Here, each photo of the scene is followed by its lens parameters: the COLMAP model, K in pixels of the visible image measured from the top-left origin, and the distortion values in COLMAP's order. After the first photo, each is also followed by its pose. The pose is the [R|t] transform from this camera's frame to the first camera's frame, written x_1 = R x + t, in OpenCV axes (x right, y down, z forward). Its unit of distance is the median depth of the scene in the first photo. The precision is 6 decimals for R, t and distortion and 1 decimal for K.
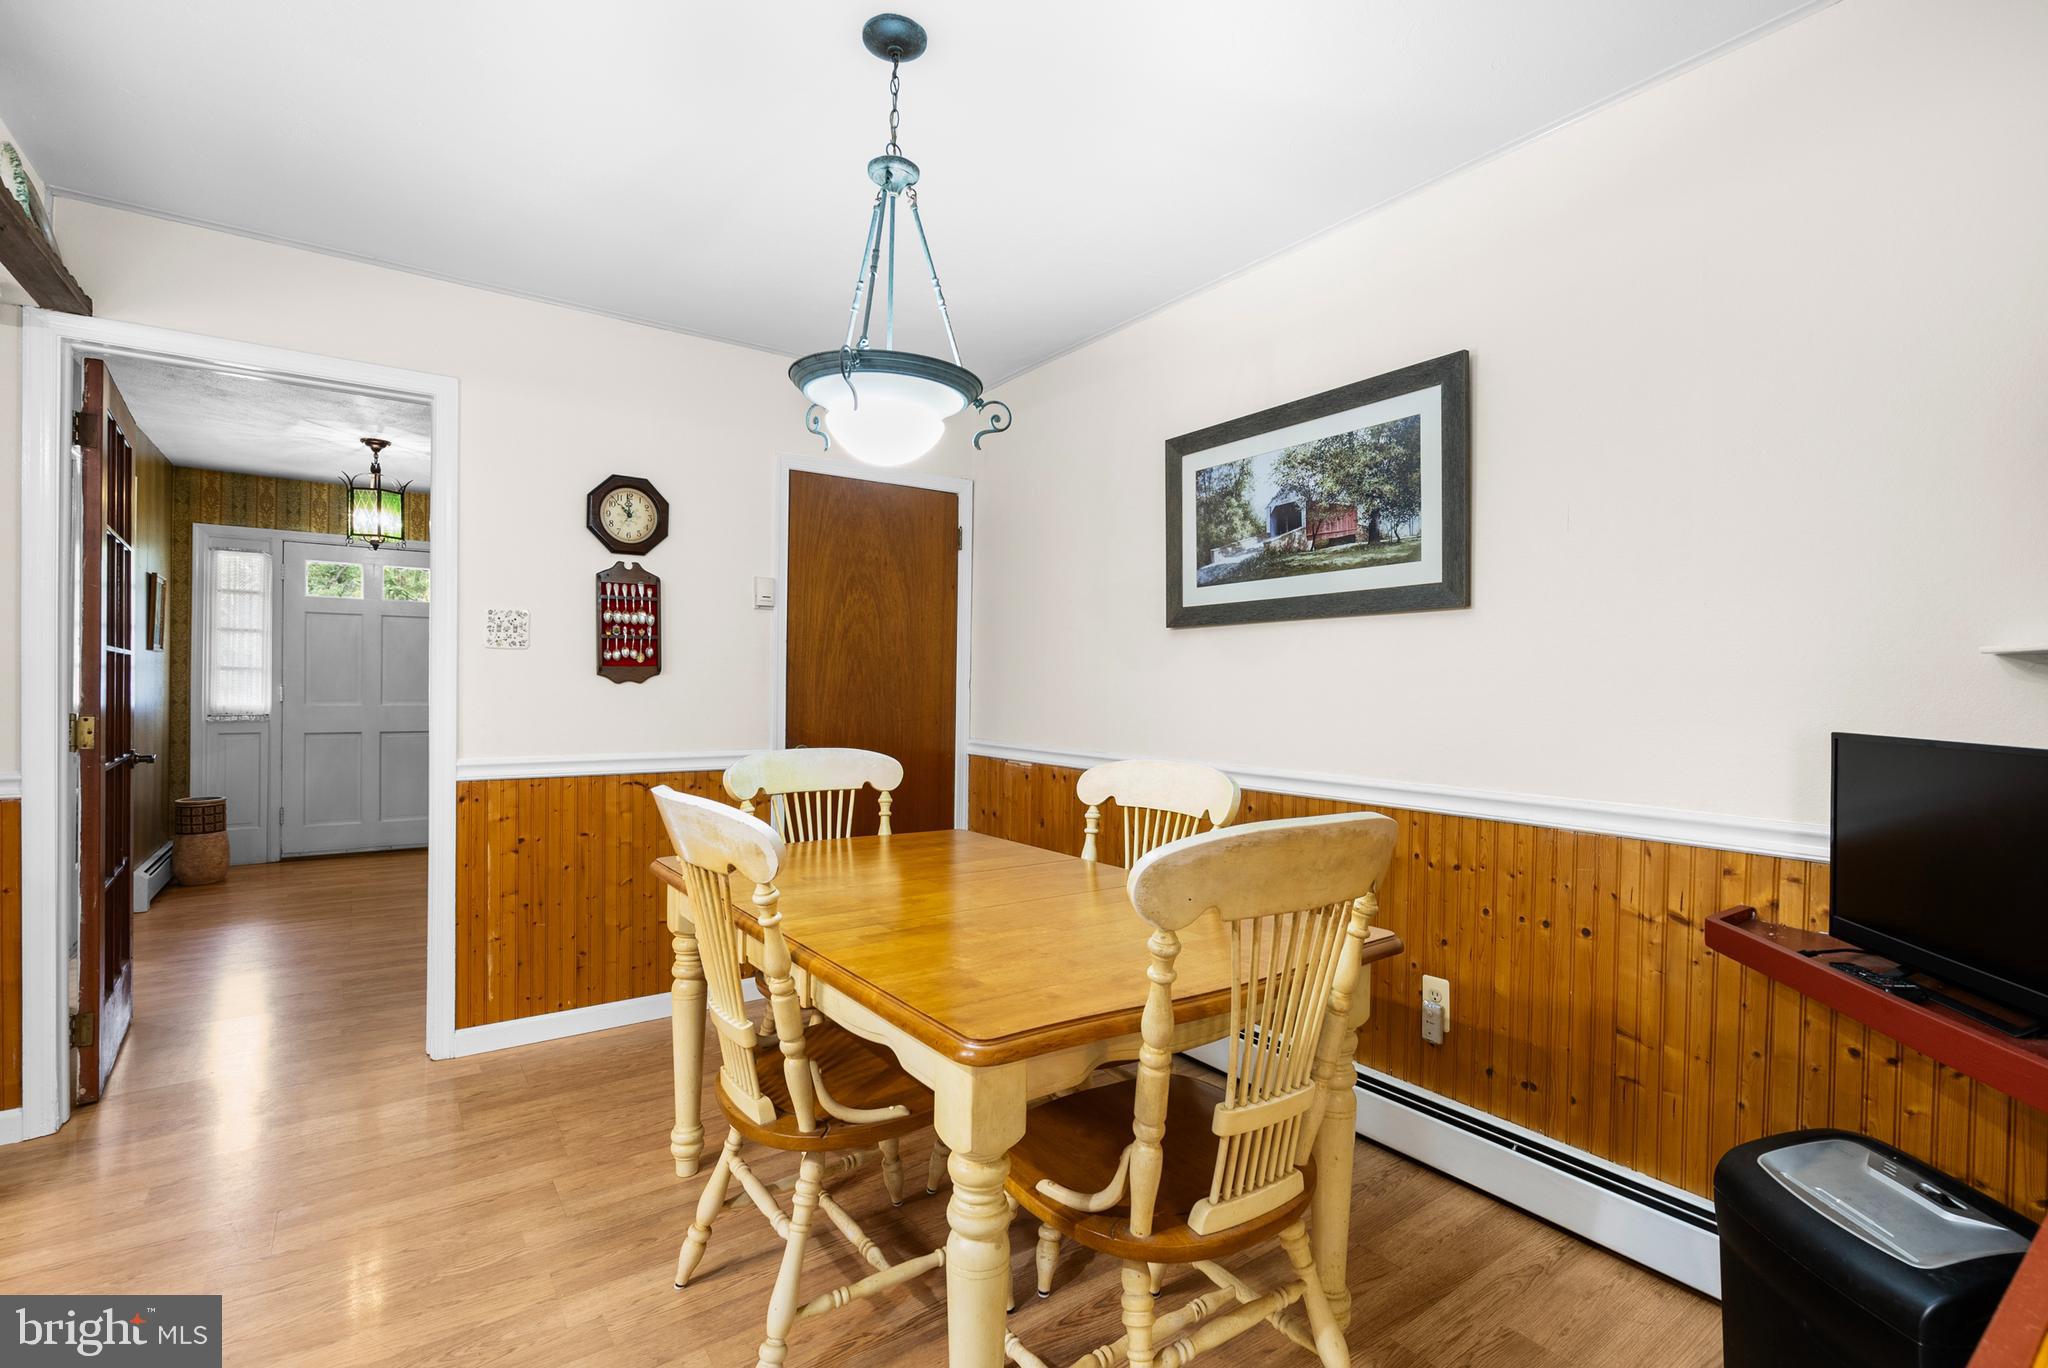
lens RADIAL K [[940.4, 0, 1020.6], [0, 940.4, 675.8], [0, 0, 1]] dist [-0.010675, 0.002928]
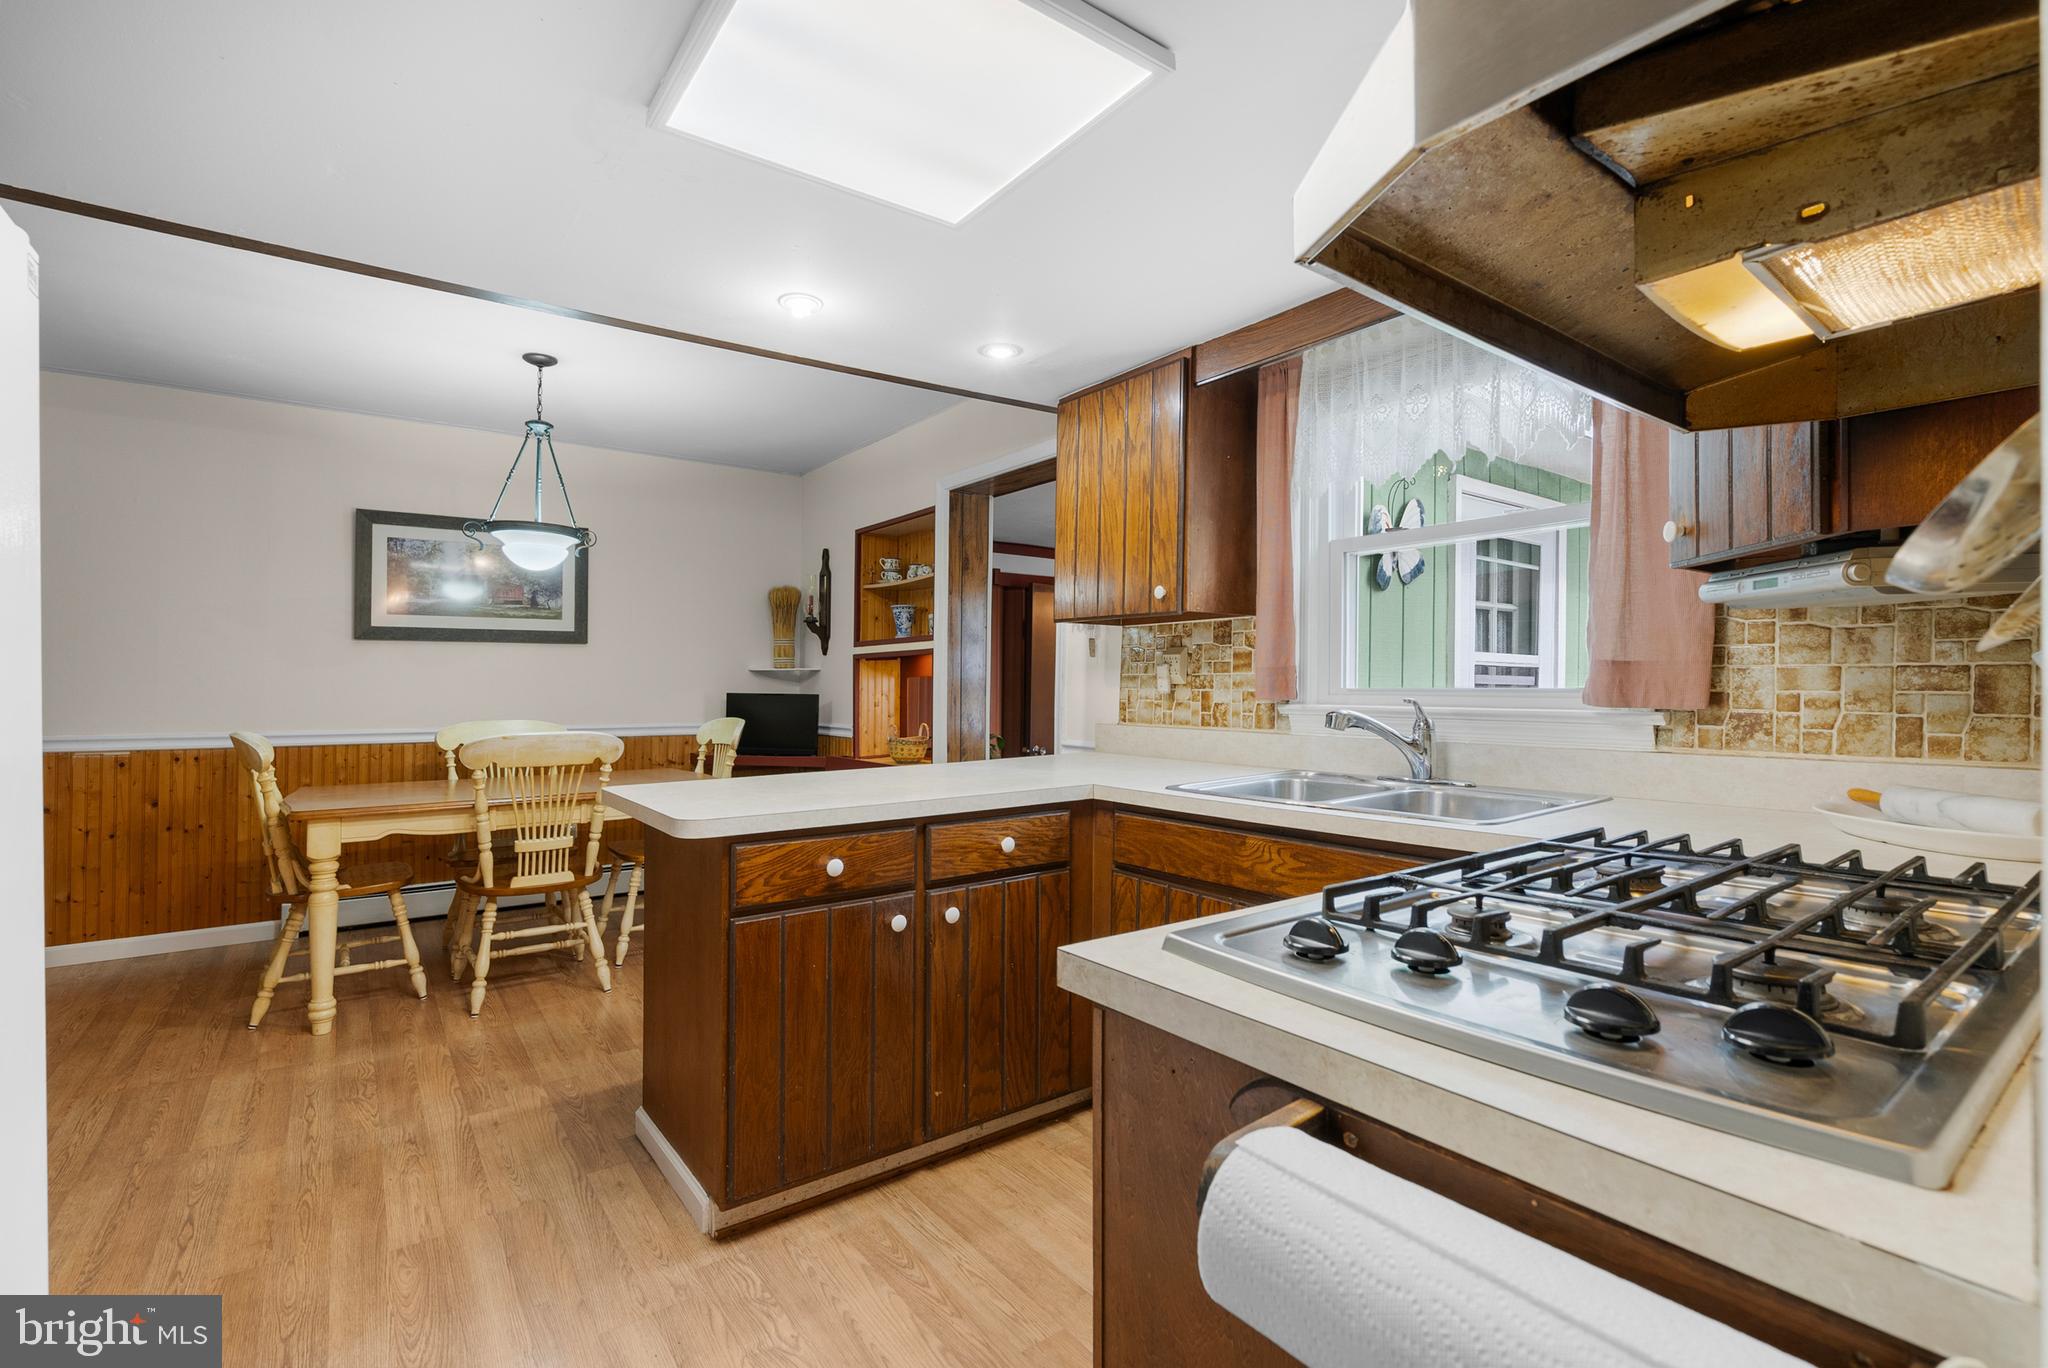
lens RADIAL K [[940.4, 0, 1026.9], [0, 940.4, 676.9], [0, 0, 1]] dist [-0.010675, 0.002928]
pose [[0.000407, -0.007481, 0.999972, -1.543196], [-0.015995, 0.999844, 0.007487, -0.023988], [-0.999872, -0.015997, 0.000287, -0.040660]]
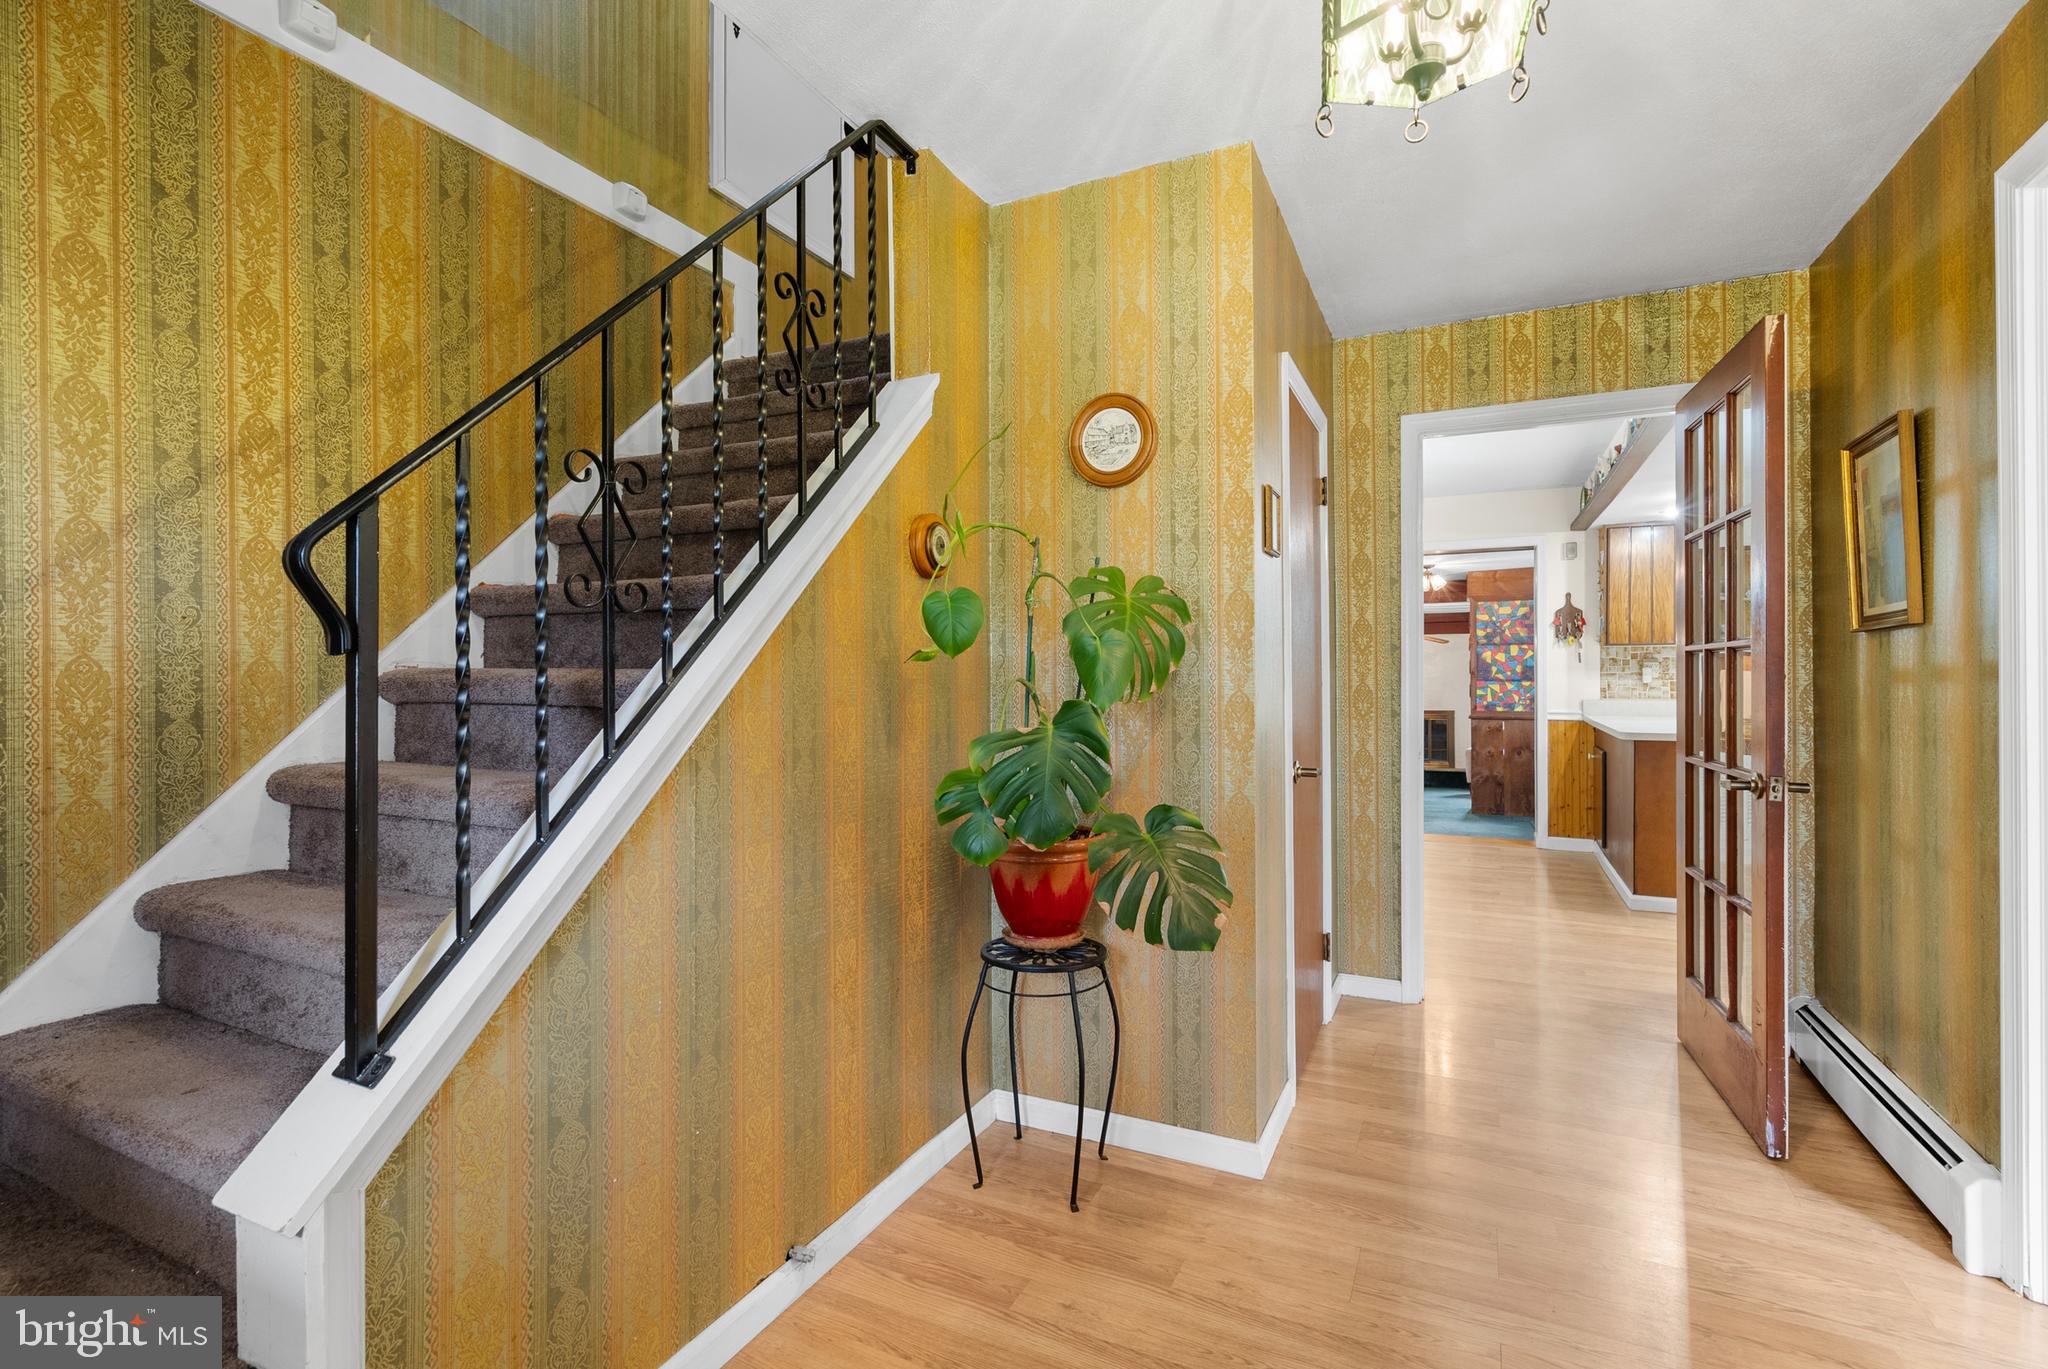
lens RADIAL K [[940.4, 0, 1027.7], [0, 940.4, 677.9], [0, 0, 1]] dist [-0.010675, 0.002928]
pose [[-0.482385, -0.015353, 0.875825, -1.633400], [-0.017852, 0.999811, 0.007694, 0.001917], [-0.875777, -0.011924, -0.482568, 2.305085]]
